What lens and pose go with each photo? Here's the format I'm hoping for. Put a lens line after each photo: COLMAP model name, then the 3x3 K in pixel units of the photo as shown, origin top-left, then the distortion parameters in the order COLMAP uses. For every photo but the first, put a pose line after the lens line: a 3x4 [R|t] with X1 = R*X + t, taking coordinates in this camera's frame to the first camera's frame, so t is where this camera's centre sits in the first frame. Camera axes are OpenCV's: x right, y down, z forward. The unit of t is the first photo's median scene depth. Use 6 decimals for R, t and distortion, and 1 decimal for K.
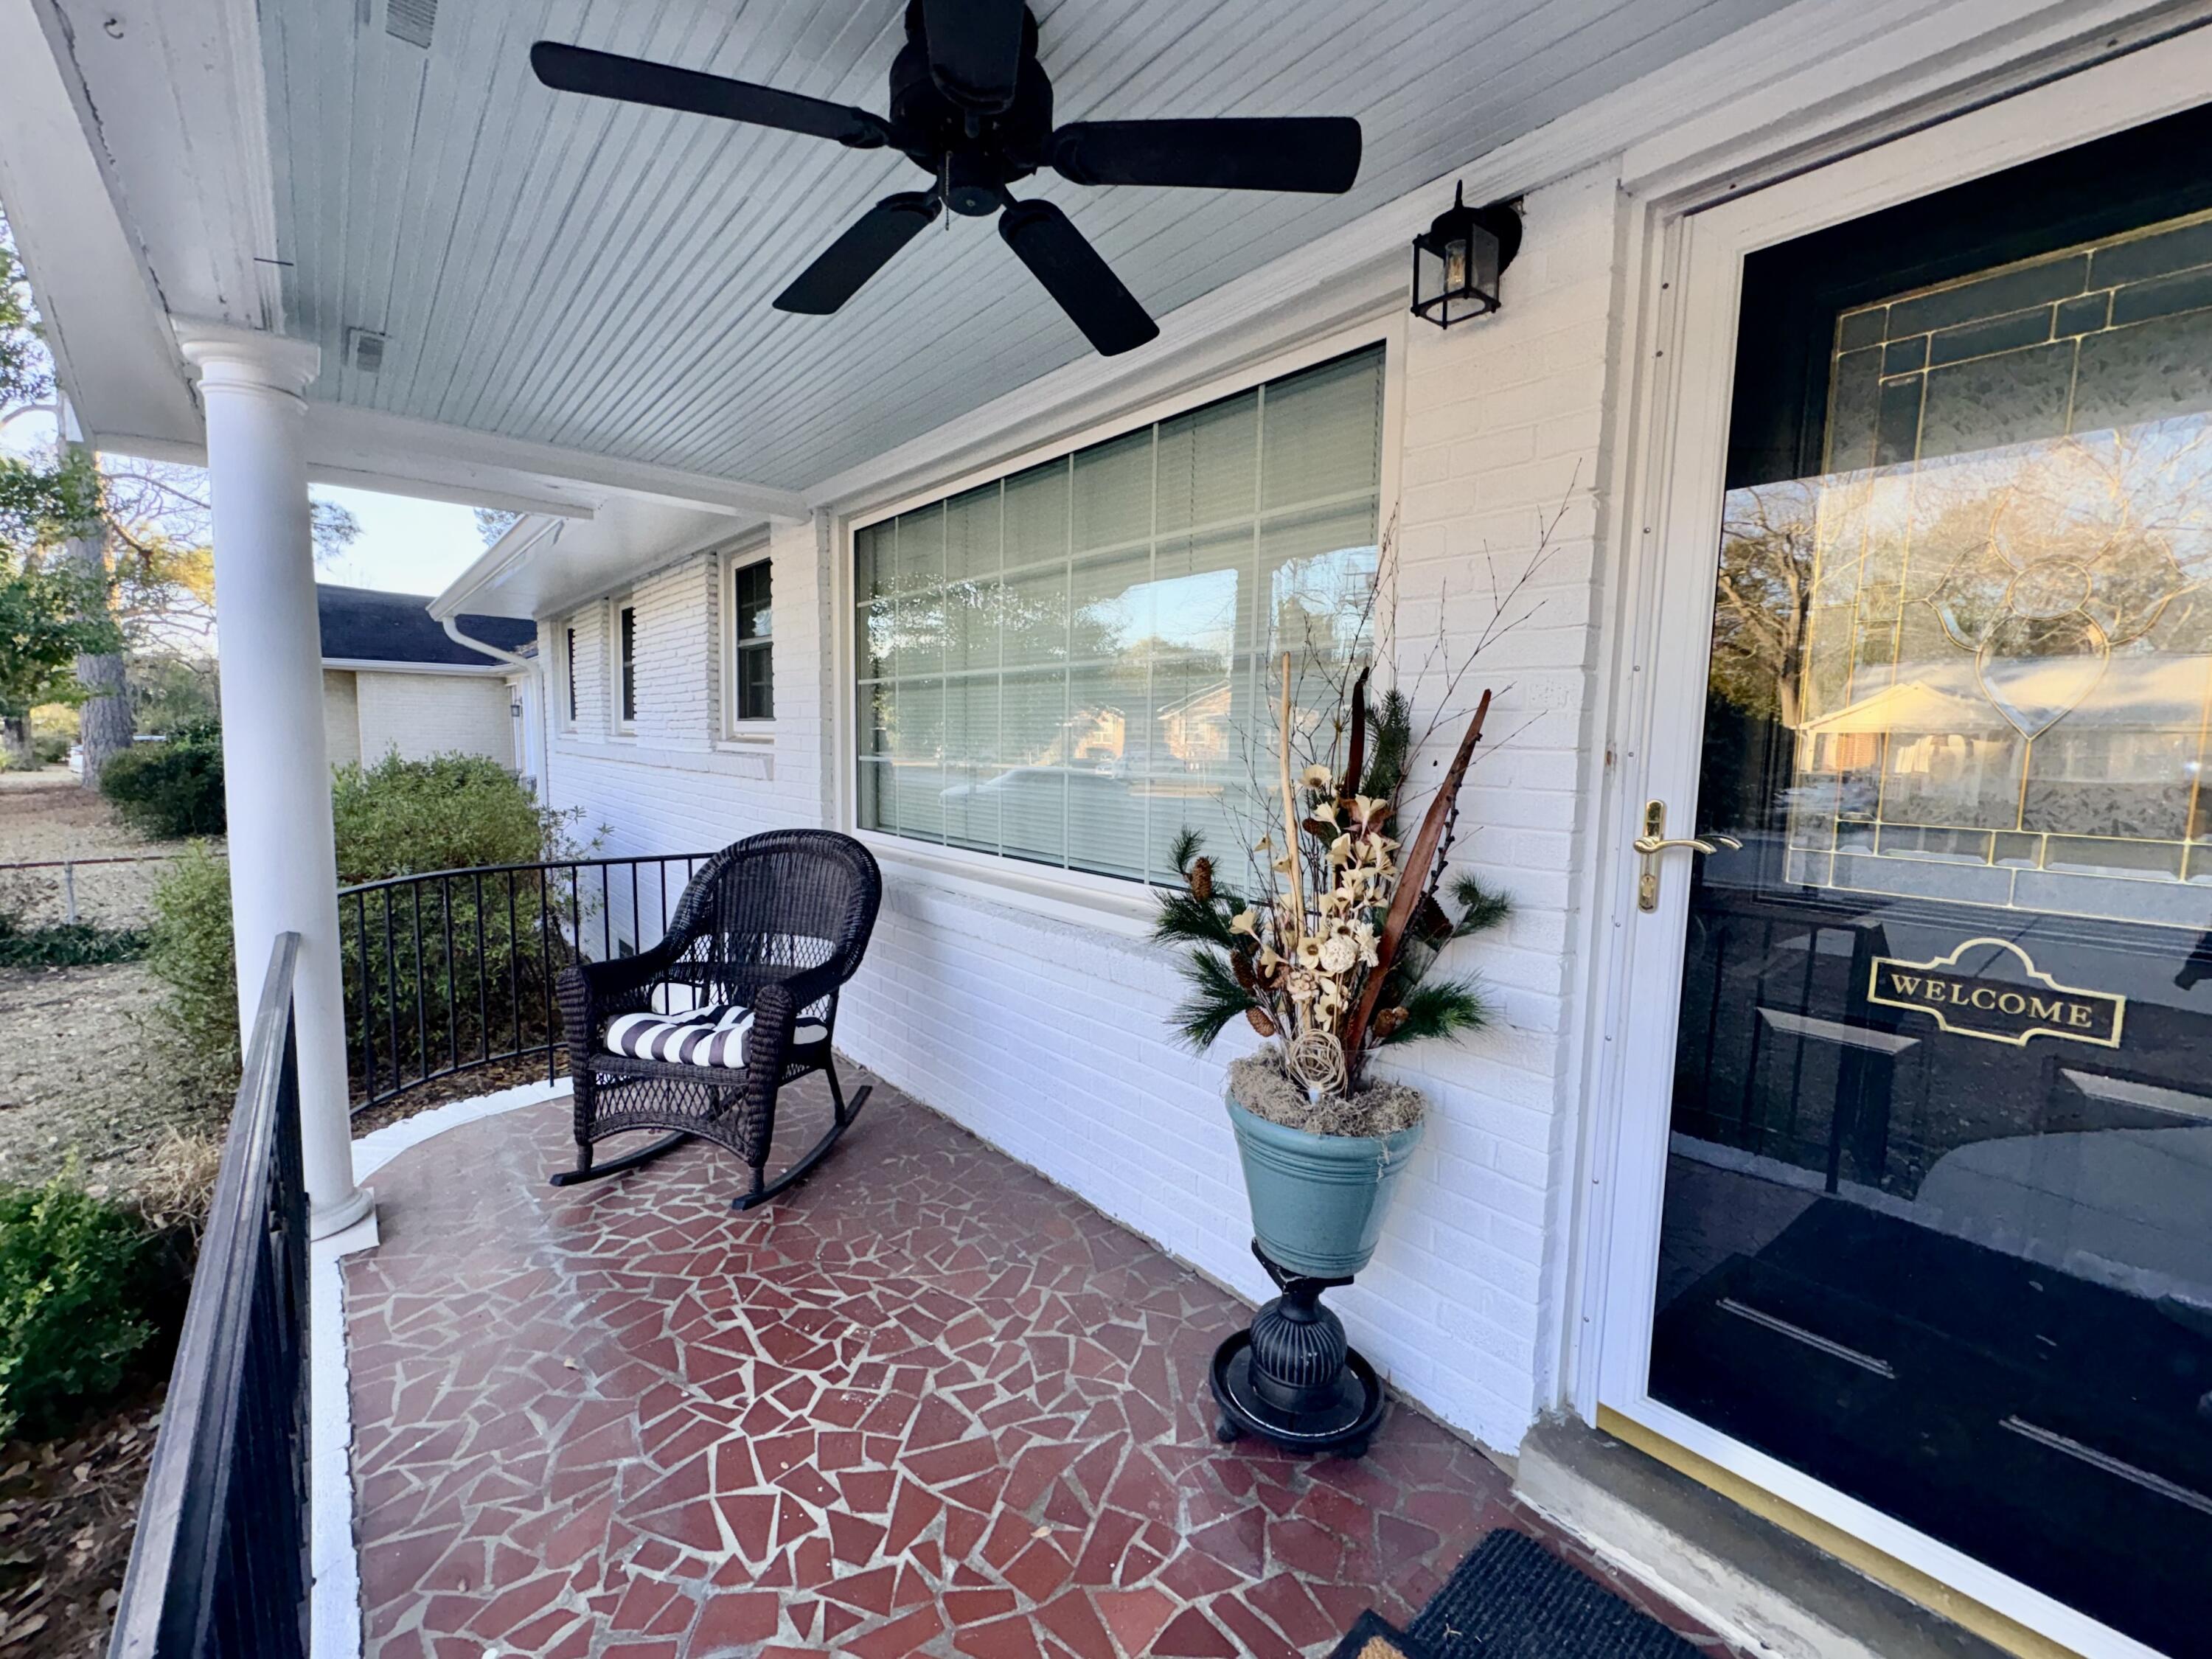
lens RADIAL K [[935.2, 0, 1106.0], [0, 935.2, 829.5], [0, 0, 1]] dist [-0.000150, 0.000374]
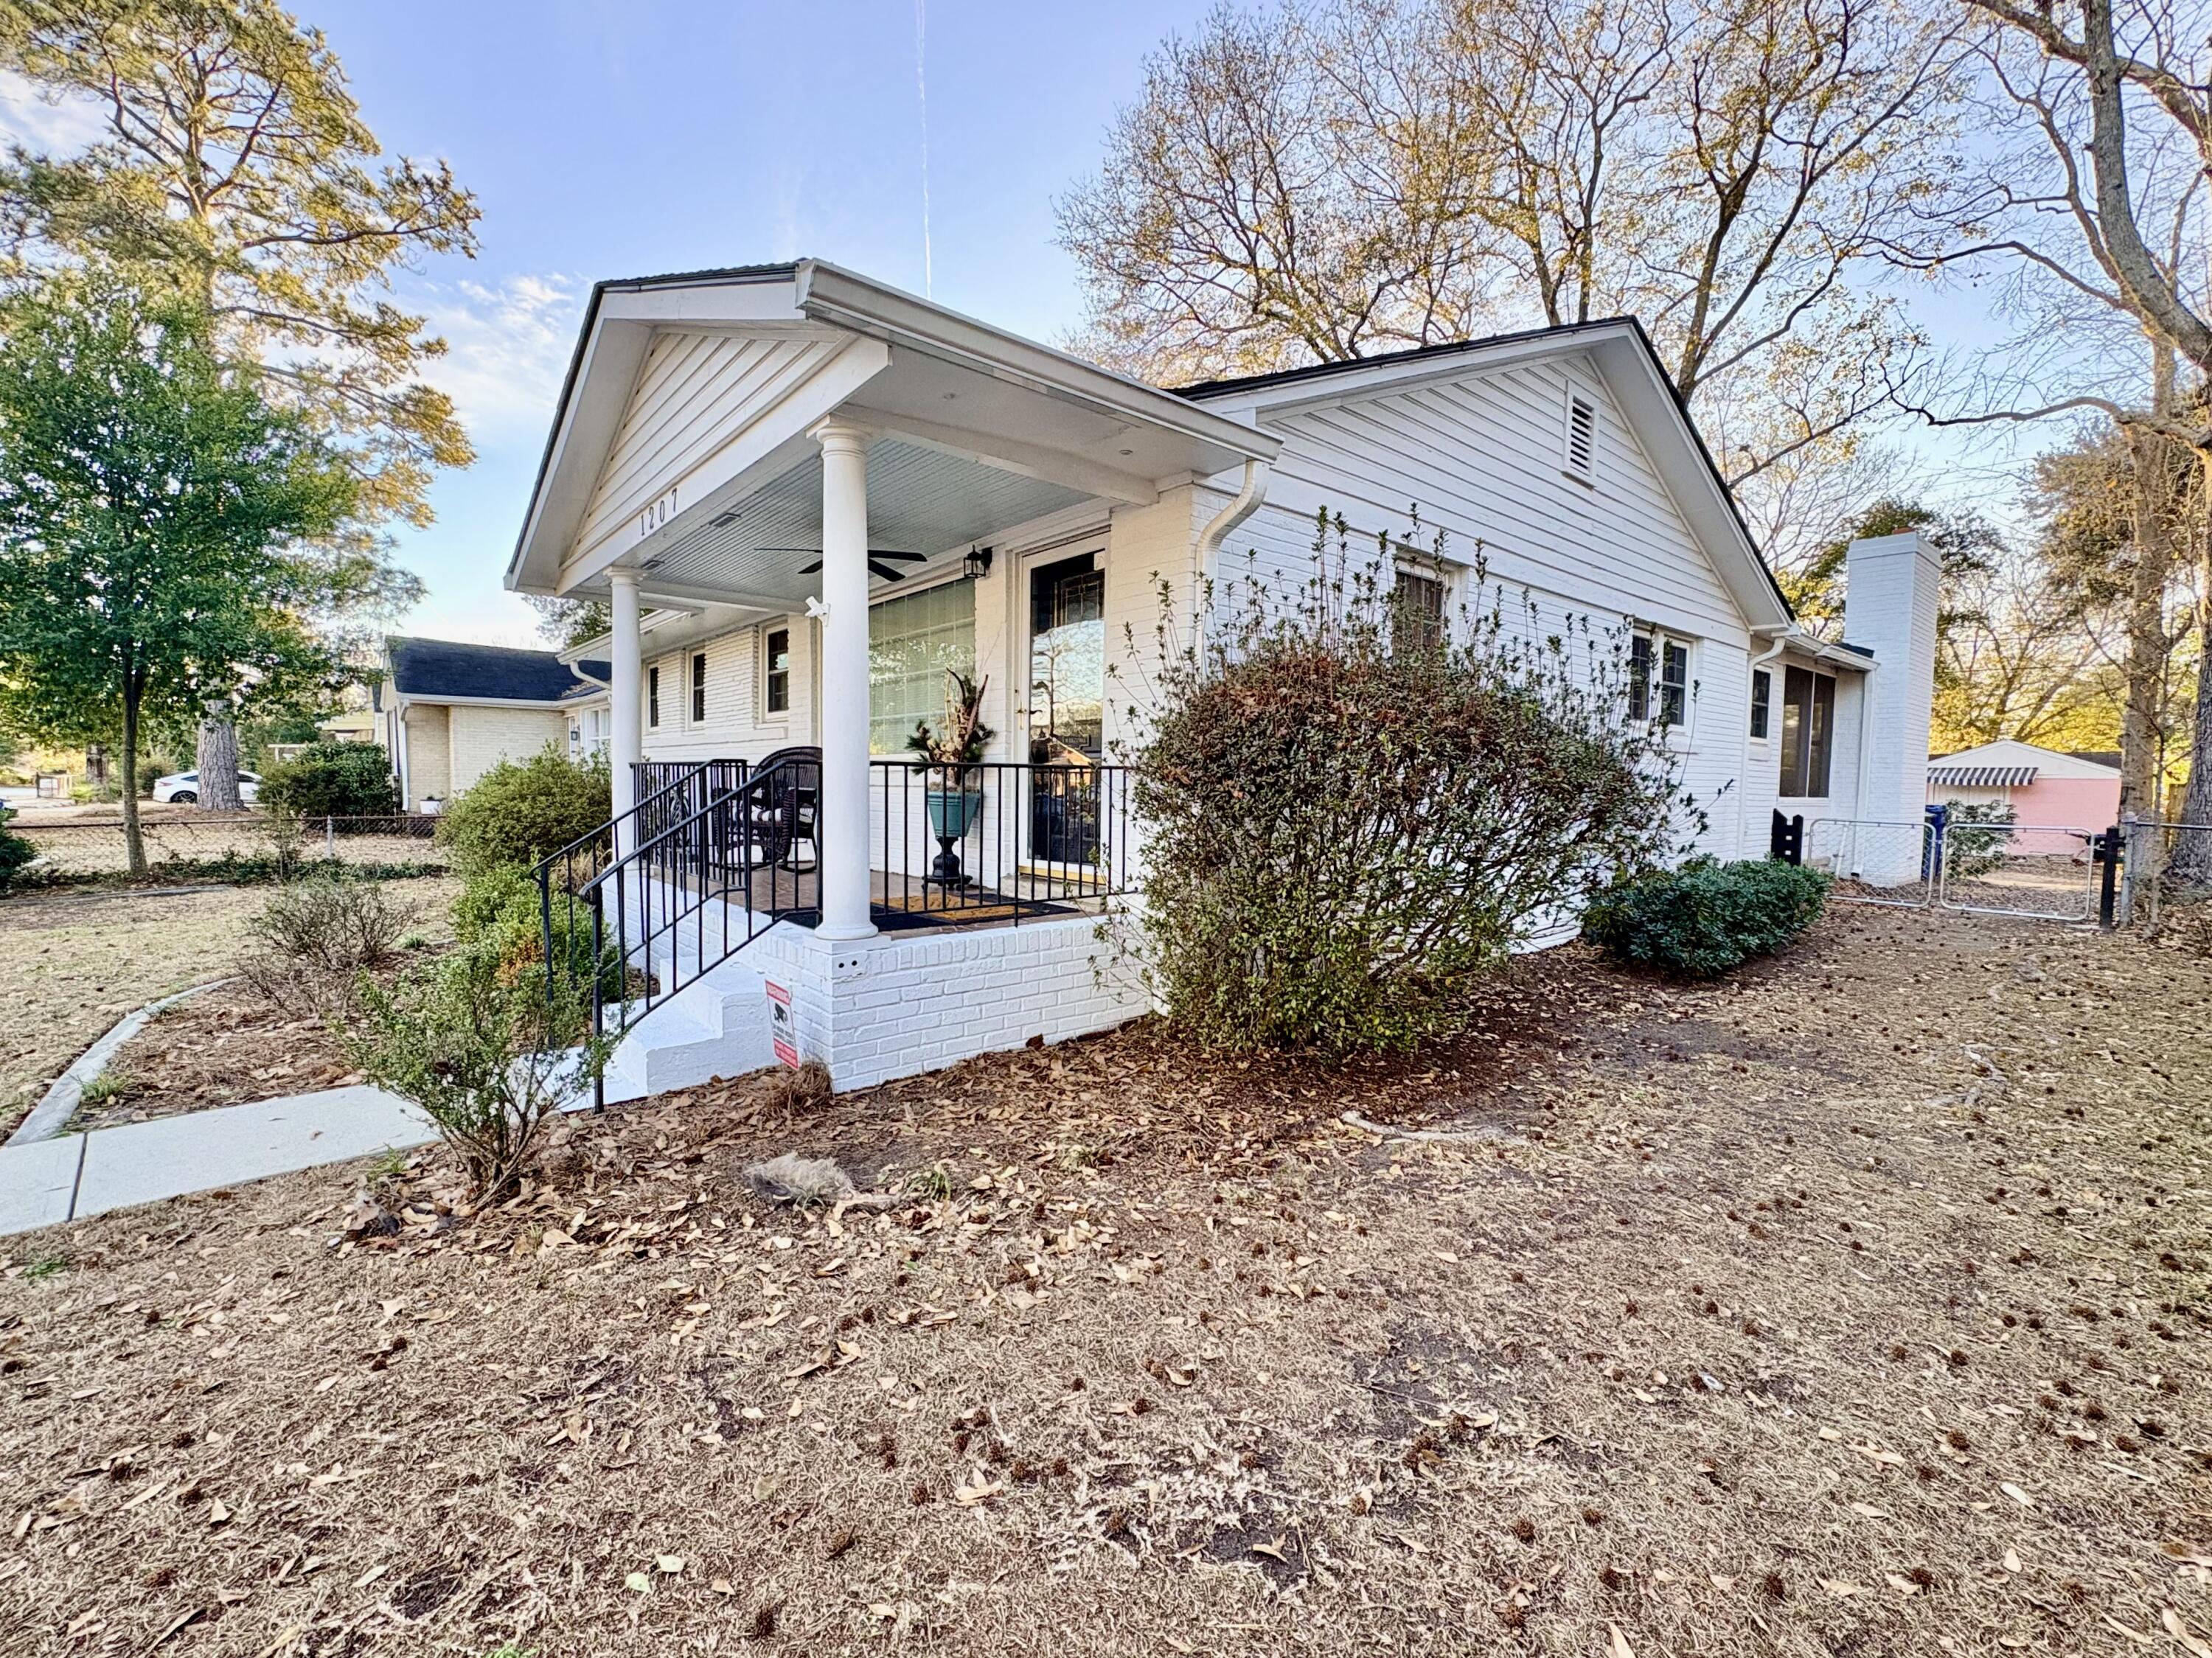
lens RADIAL K [[935.1, 0, 1106.0], [0, 935.1, 829.0], [0, 0, 1]] dist [-0.000150, 0.000374]
pose [[0.999915, -0.011559, 0.006071, 0.538211], [0.011803, 0.999054, -0.041847, 0.399000], [-0.005582, 0.041915, 0.999106, -1.722131]]
